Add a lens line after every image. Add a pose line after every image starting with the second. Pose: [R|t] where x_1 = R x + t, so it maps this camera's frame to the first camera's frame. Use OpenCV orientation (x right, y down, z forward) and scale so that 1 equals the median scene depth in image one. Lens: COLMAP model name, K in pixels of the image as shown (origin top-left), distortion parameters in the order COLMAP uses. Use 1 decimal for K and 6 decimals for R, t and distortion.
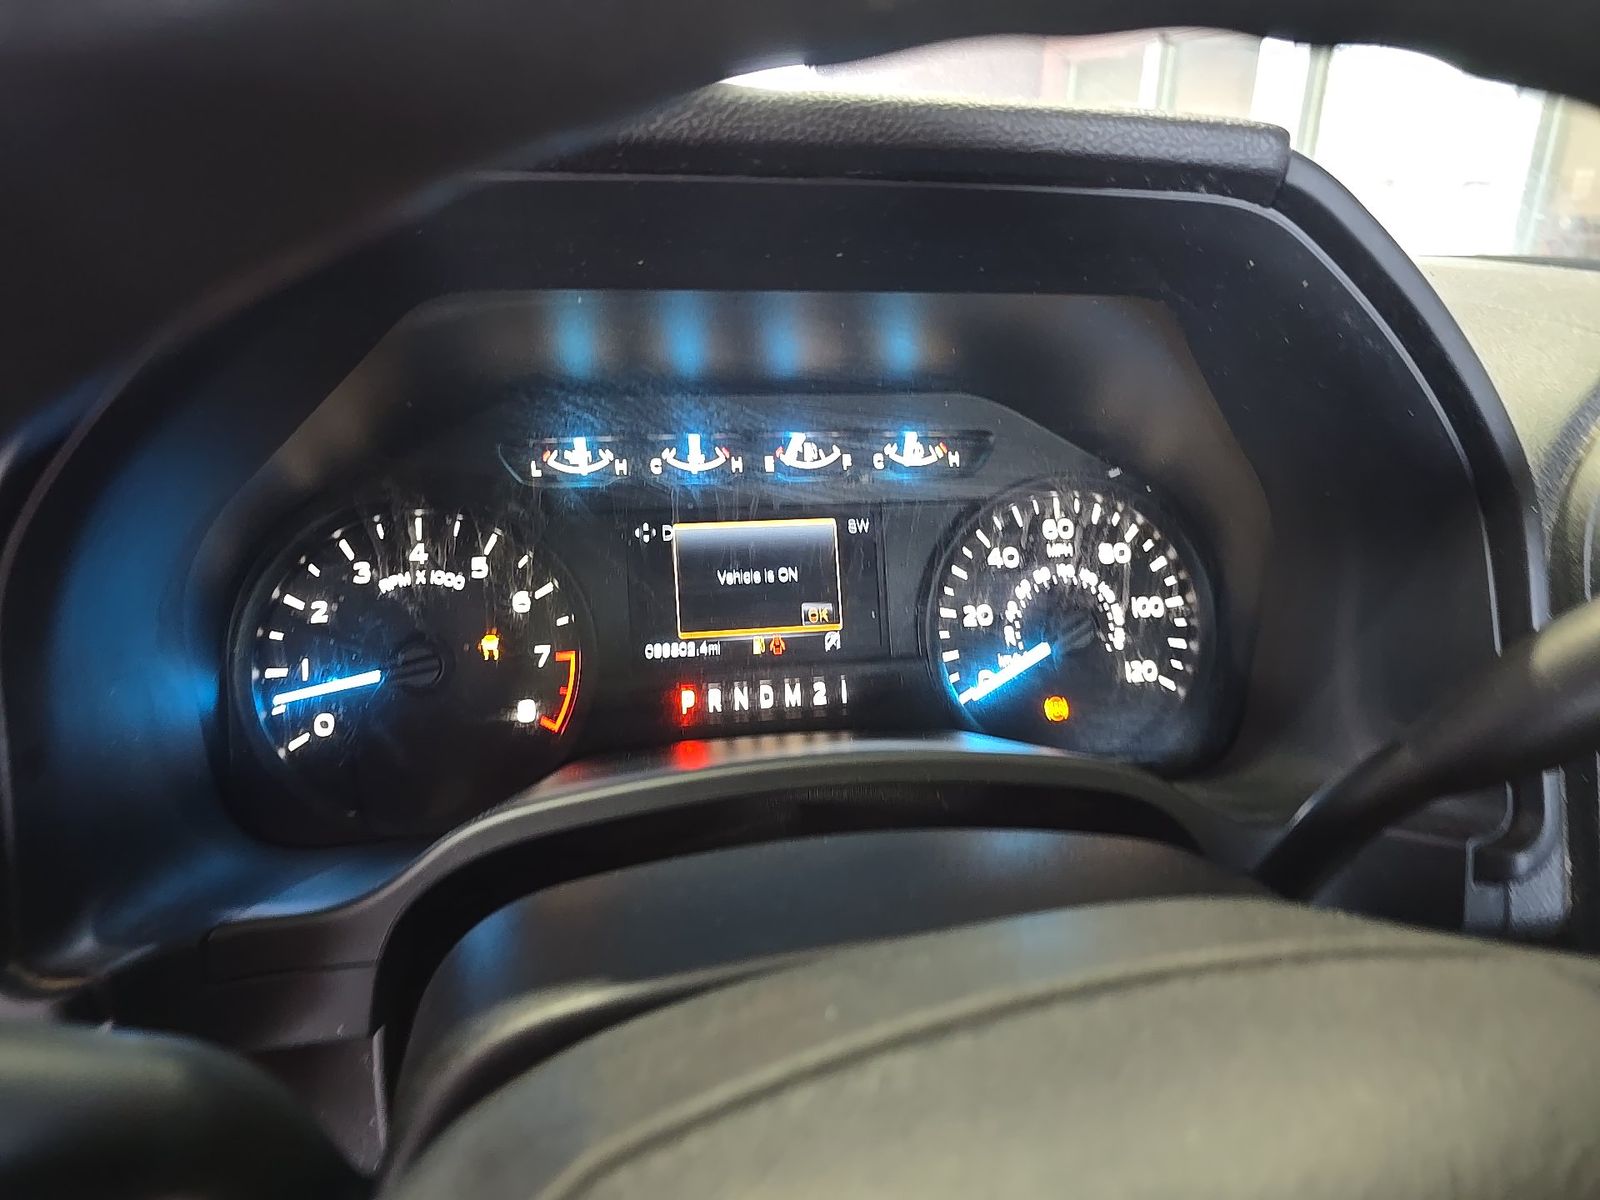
lens RADIAL K [[1082.1, 0, 780.0], [0, 1082.1, 594.4], [0, 0, 1]] dist [0.070162, -0.055847]
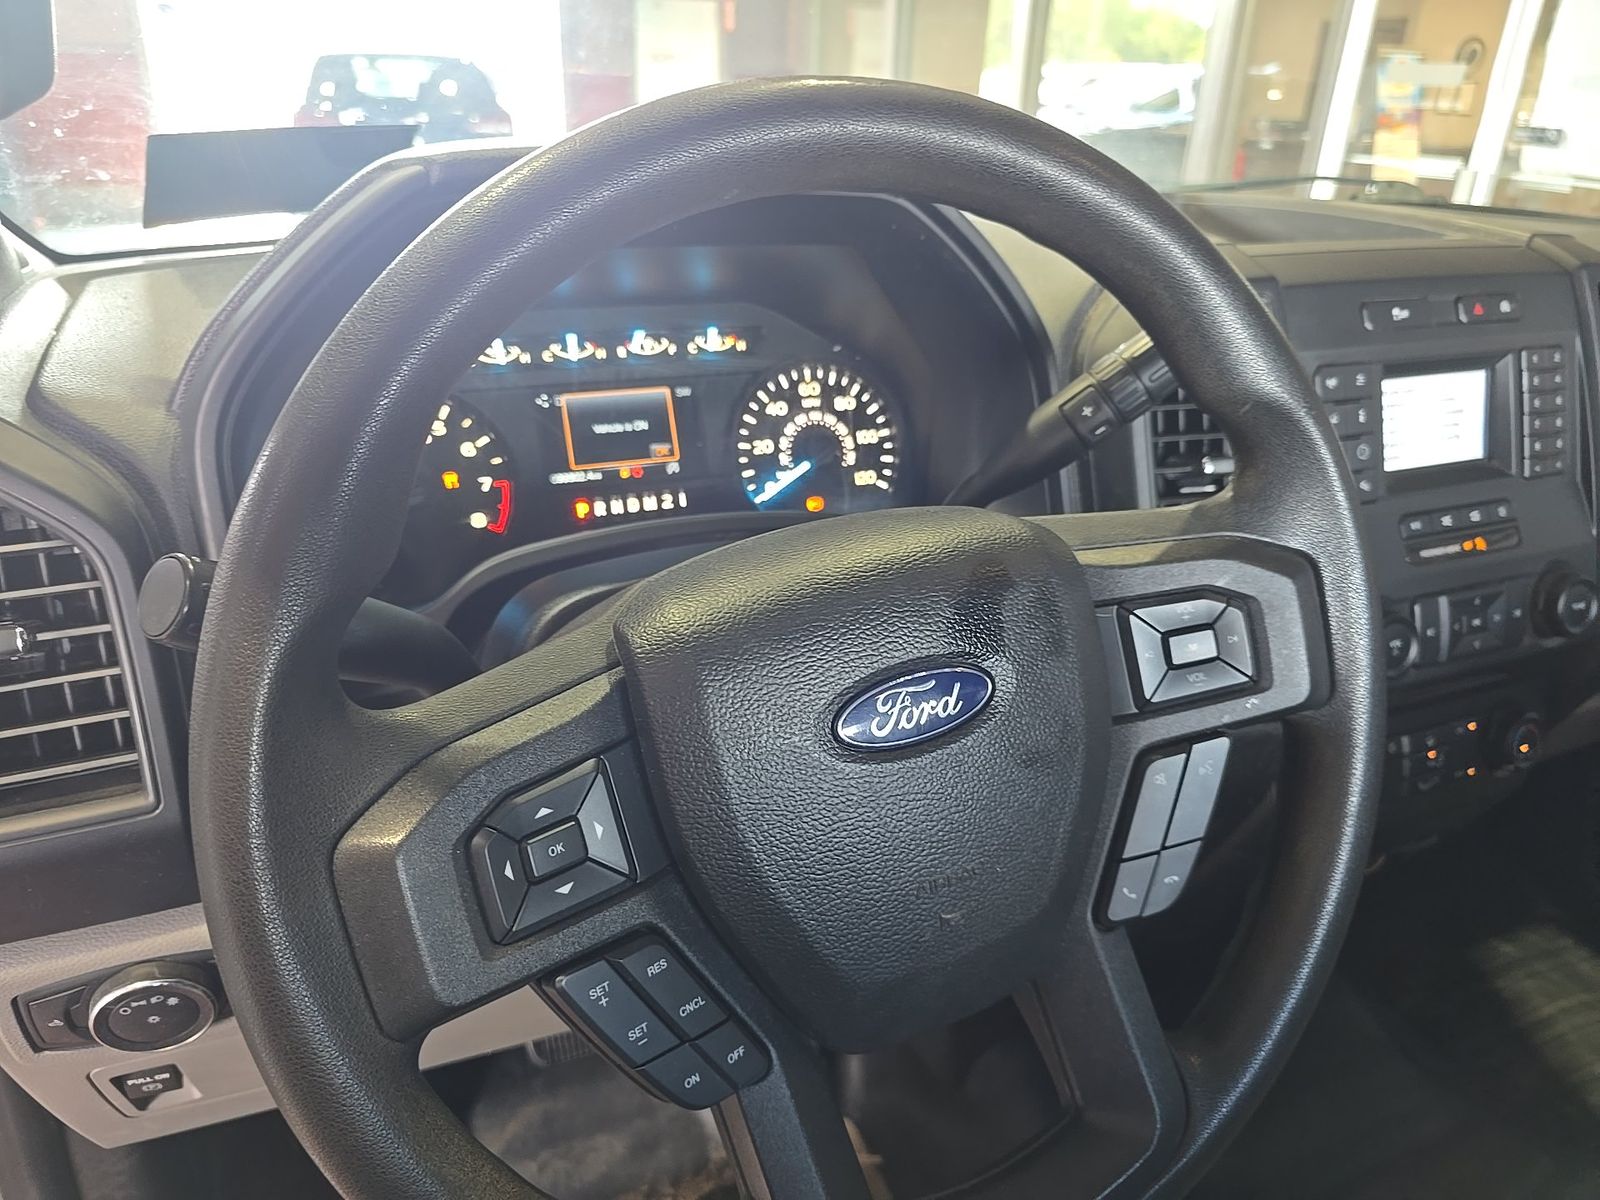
lens RADIAL K [[1104.2, 0, 800.0], [0, 1104.2, 600.0], [0, 0, 1]] dist [0.043825, -0.061623]
pose [[0.975080, -0.087135, 0.204026, -0.111614], [0.071819, 0.994097, 0.081320, 0.114950], [-0.209907, -0.064640, 0.975582, -0.587900]]
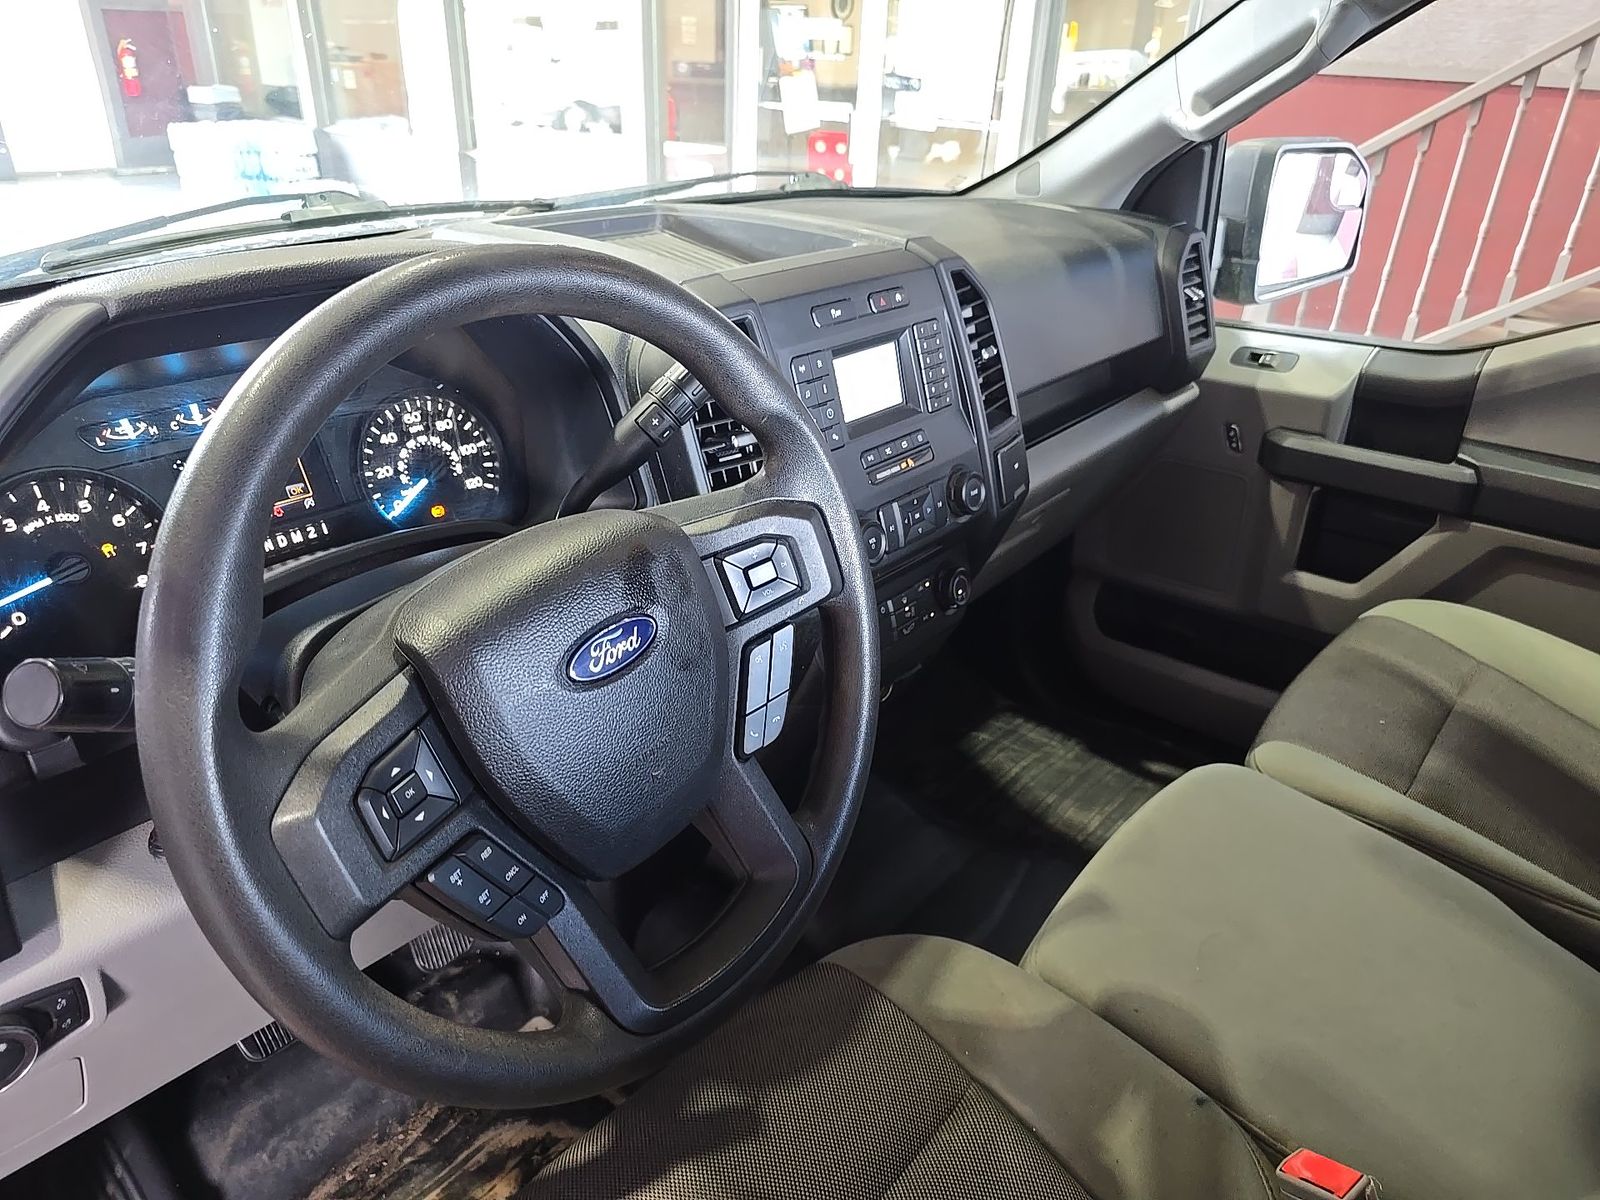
lens RADIAL K [[1082.1, 0, 780.0], [0, 1082.1, 594.4], [0, 0, 1]] dist [0.070162, -0.055847]
pose [[0.783126, -0.283257, 0.553606, -0.386724], [0.214745, 0.958654, 0.186727, 0.016946], [-0.583608, -0.027347, 0.811575, -0.930850]]
